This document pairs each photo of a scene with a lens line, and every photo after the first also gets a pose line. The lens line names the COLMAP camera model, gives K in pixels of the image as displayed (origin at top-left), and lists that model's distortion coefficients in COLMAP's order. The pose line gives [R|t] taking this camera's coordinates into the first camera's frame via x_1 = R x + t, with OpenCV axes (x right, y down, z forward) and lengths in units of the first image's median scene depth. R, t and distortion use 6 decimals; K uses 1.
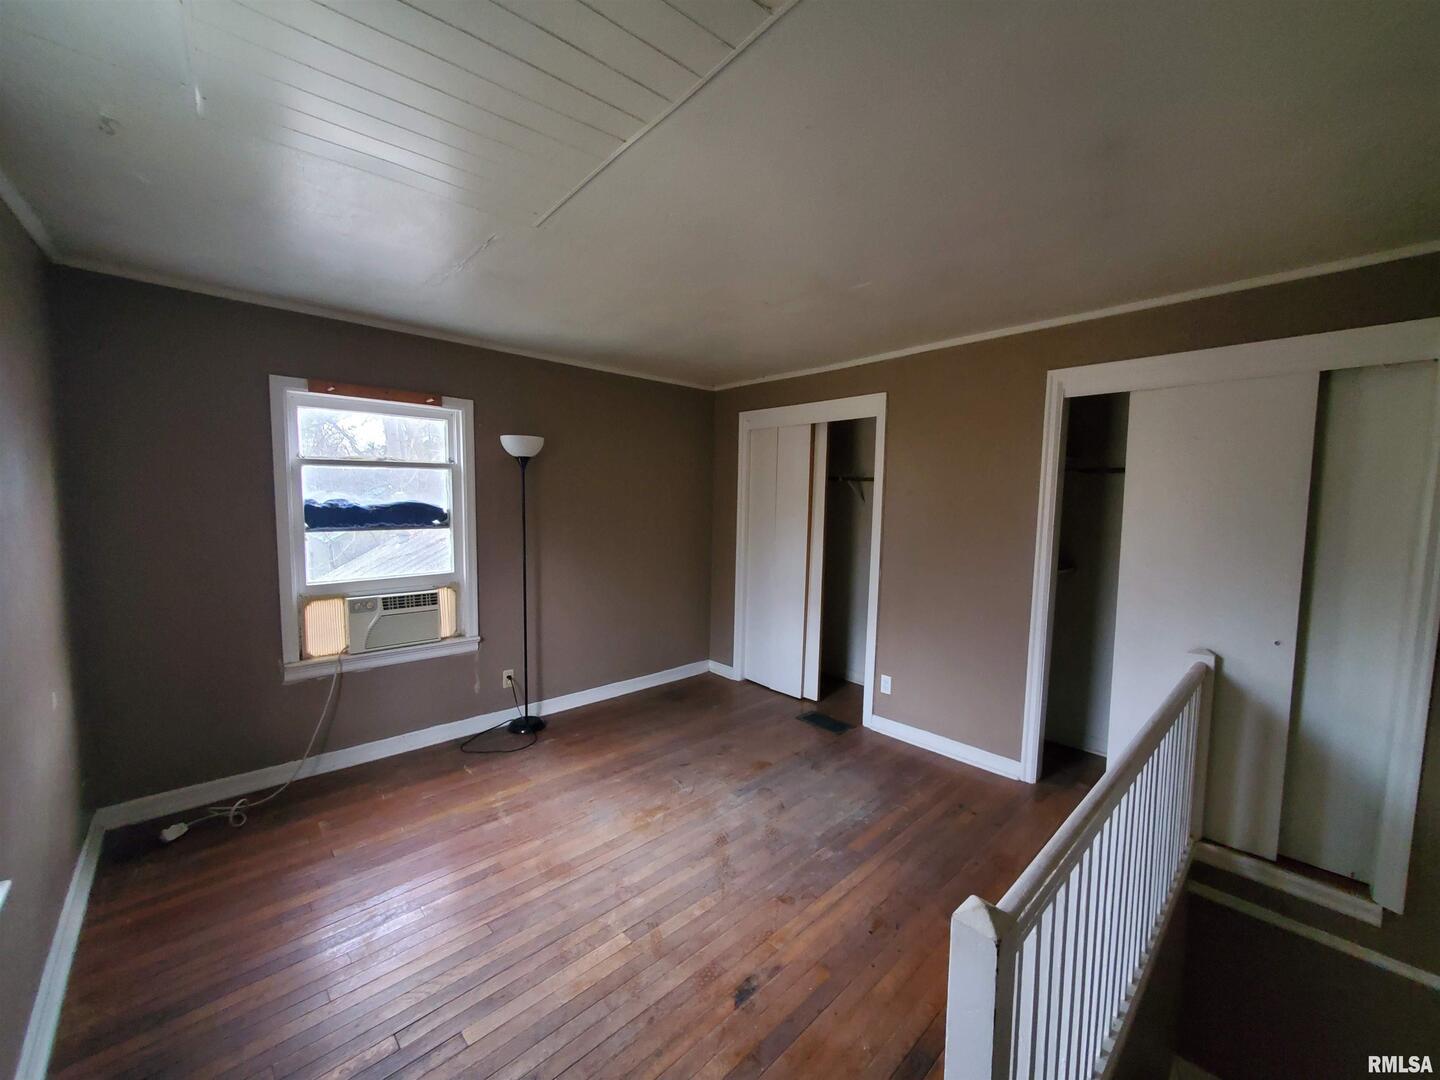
lens RADIAL K [[606.5, 0, 720.0], [0, 606.5, 540.0], [0, 0, 1]] dist [-0.000181, -0.000053]
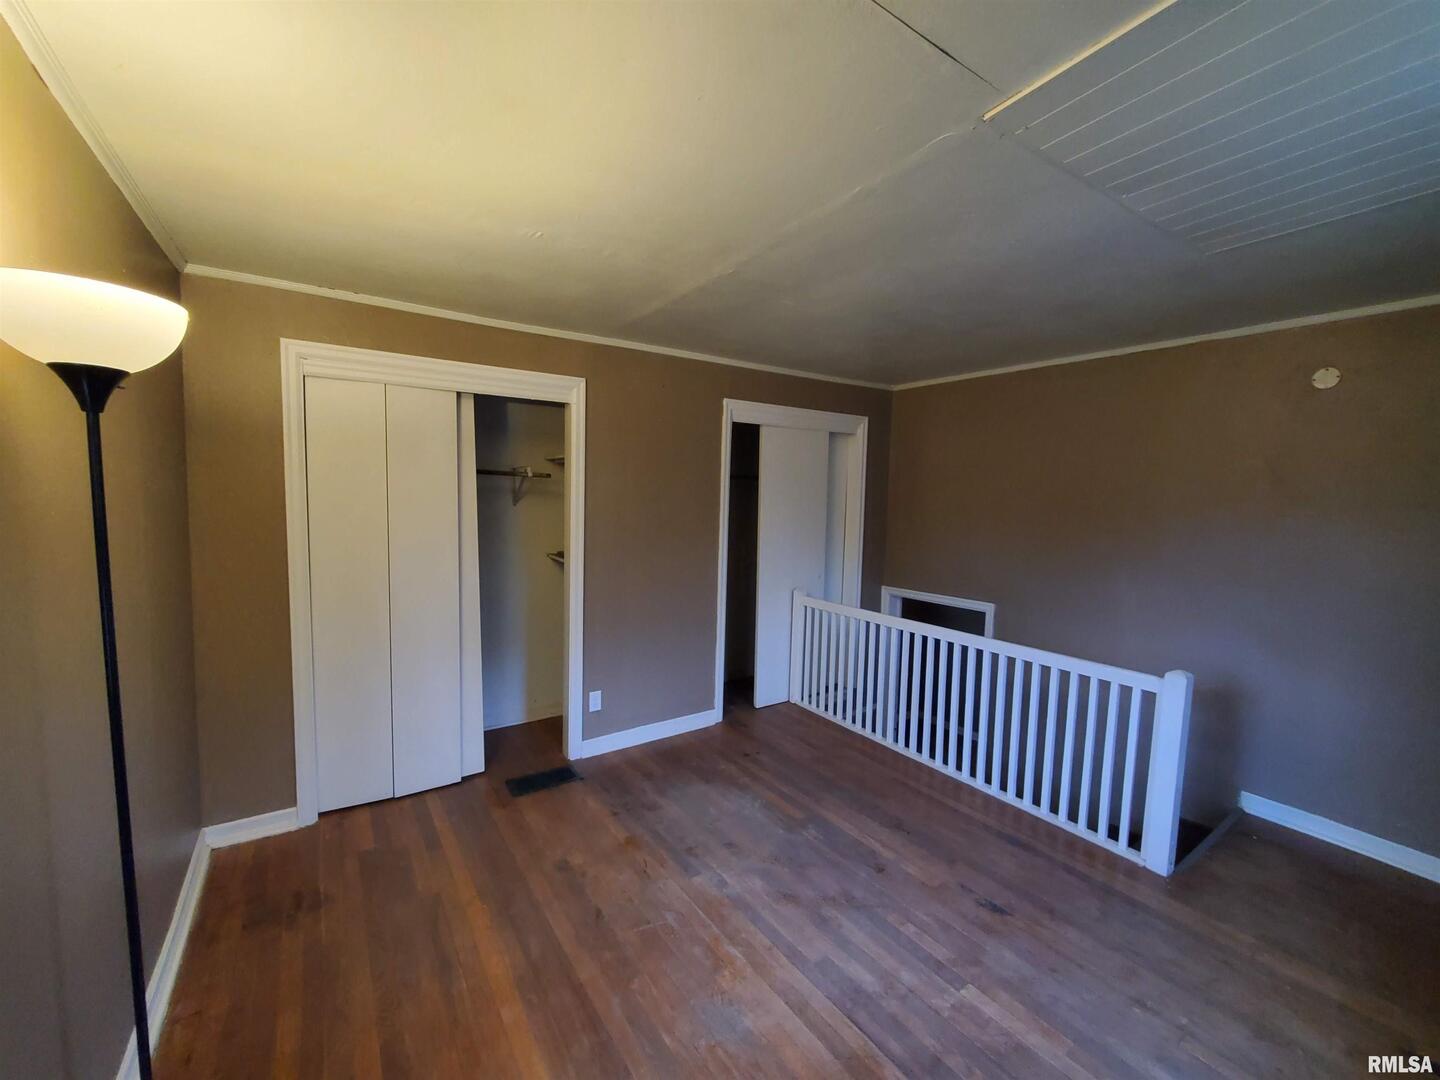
lens RADIAL K [[606.5, 0, 720.0], [0, 606.5, 540.0], [0, 0, 1]] dist [-0.000181, -0.000053]
pose [[0.088259, -0.084932, 0.992470, -0.774277], [0.051849, 0.995399, 0.080572, -0.087770], [-0.994747, 0.044348, 0.092257, 0.929060]]
